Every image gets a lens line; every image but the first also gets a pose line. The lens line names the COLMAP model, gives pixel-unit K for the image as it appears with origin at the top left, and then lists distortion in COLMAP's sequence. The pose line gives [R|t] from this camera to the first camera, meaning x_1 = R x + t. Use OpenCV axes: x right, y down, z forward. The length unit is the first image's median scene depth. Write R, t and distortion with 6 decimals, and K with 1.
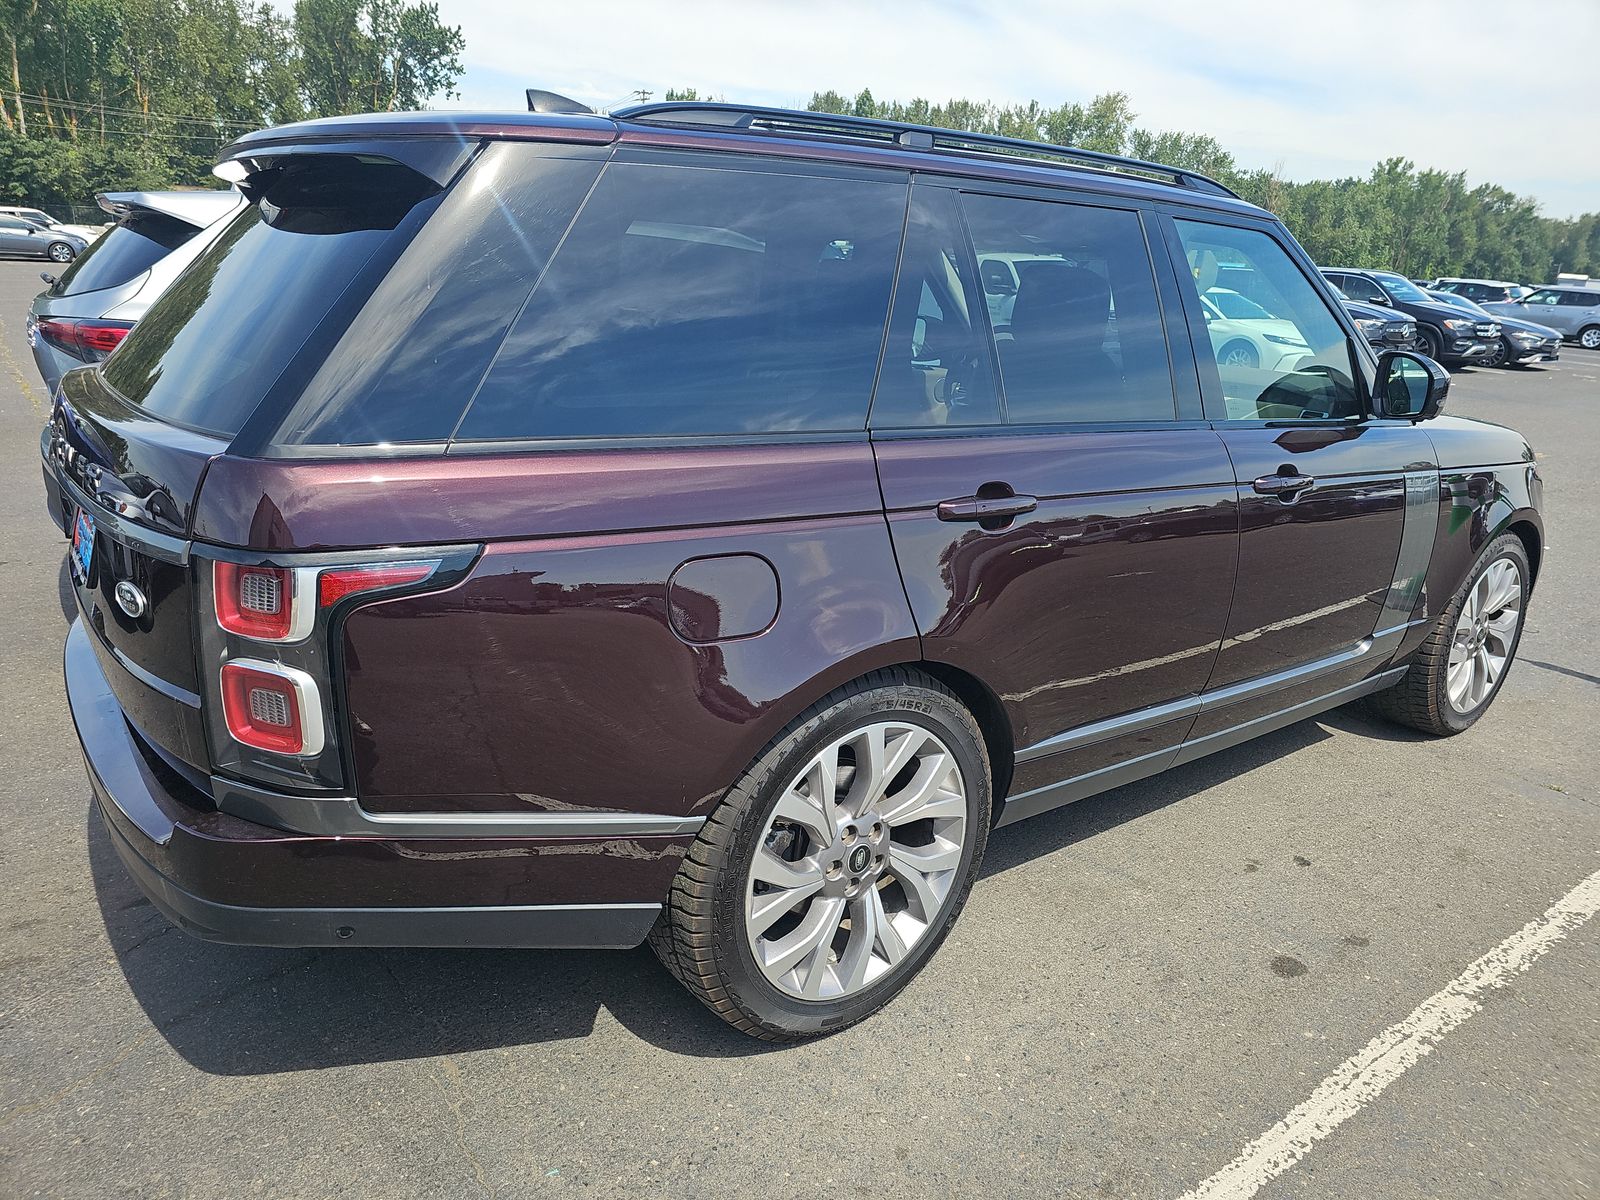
lens RADIAL K [[1054.3, 0, 805.4], [0, 1054.3, 600.0], [0, 0, 1]] dist [0.039346, -0.037217]
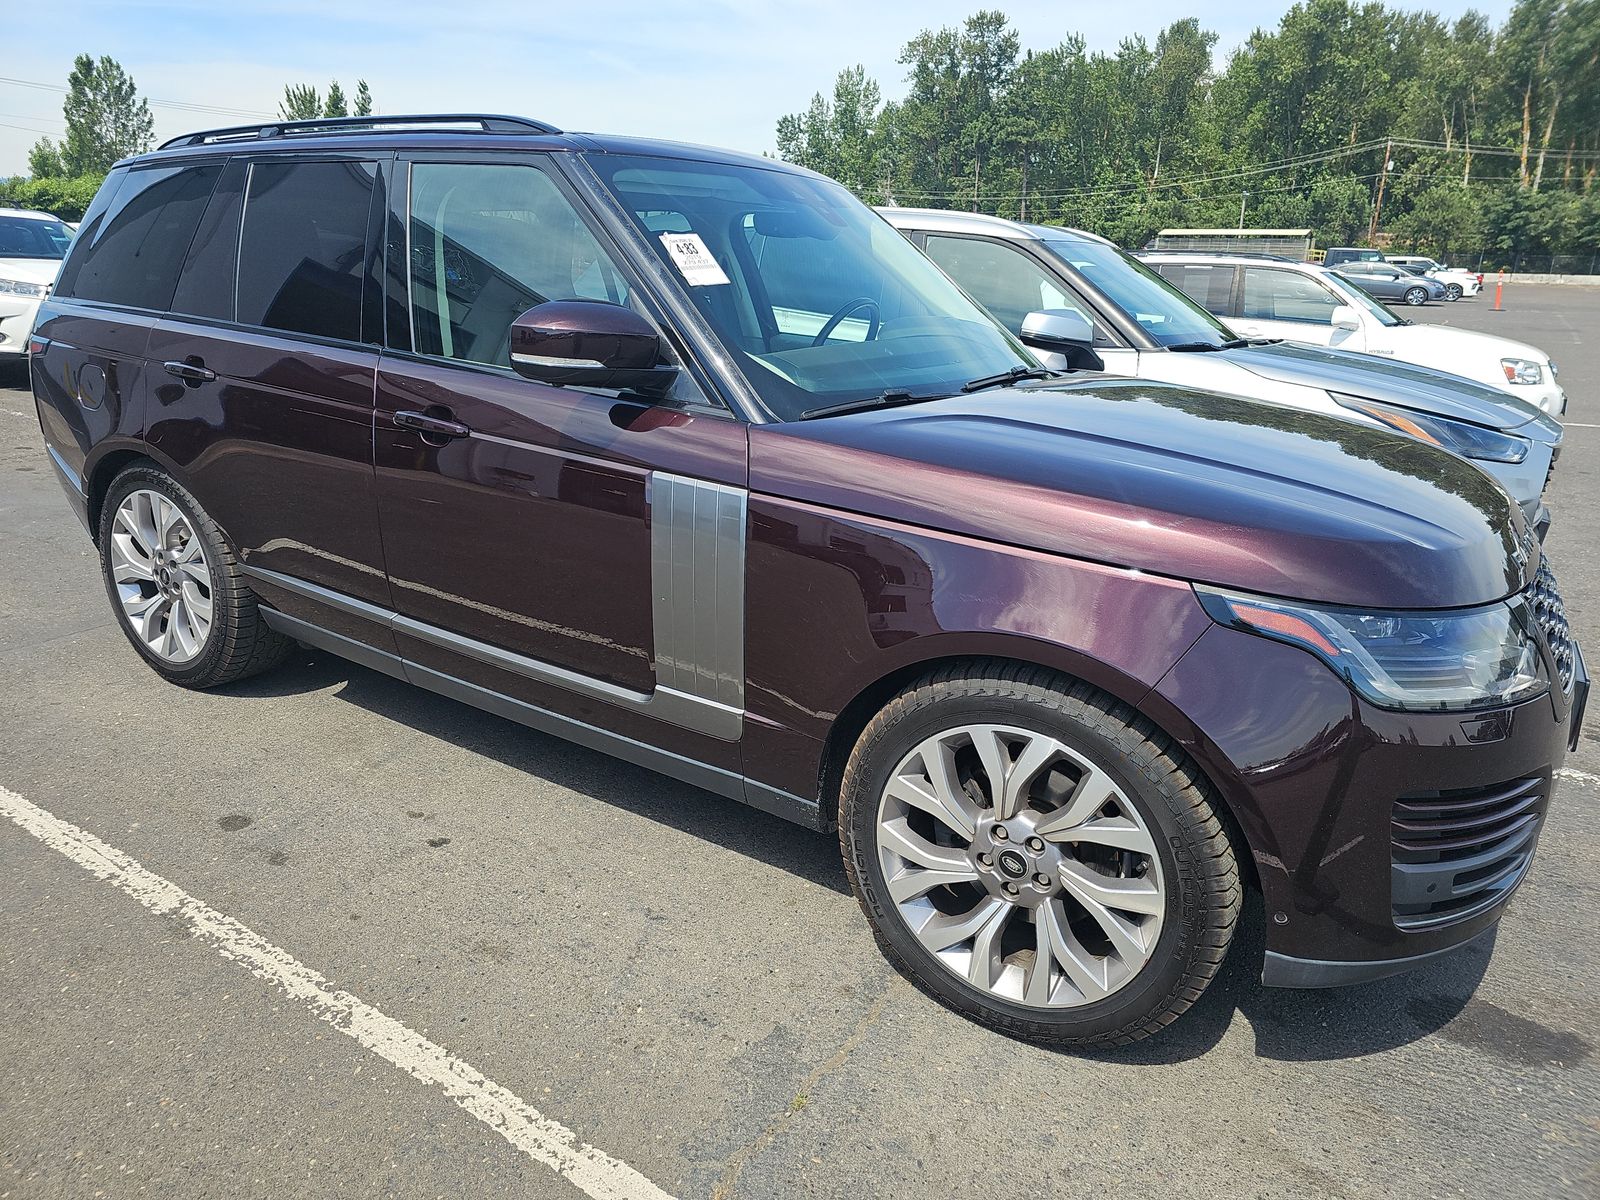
lens RADIAL K [[1054.3, 0, 794.9], [0, 1054.3, 587.4], [0, 0, 1]] dist [0.039346, -0.037217]
pose [[0.352845, 0.238336, -0.904818, 1.572832], [-0.288621, 0.947584, 0.137050, -0.207012], [0.890055, 0.212792, 0.403139, 0.994253]]
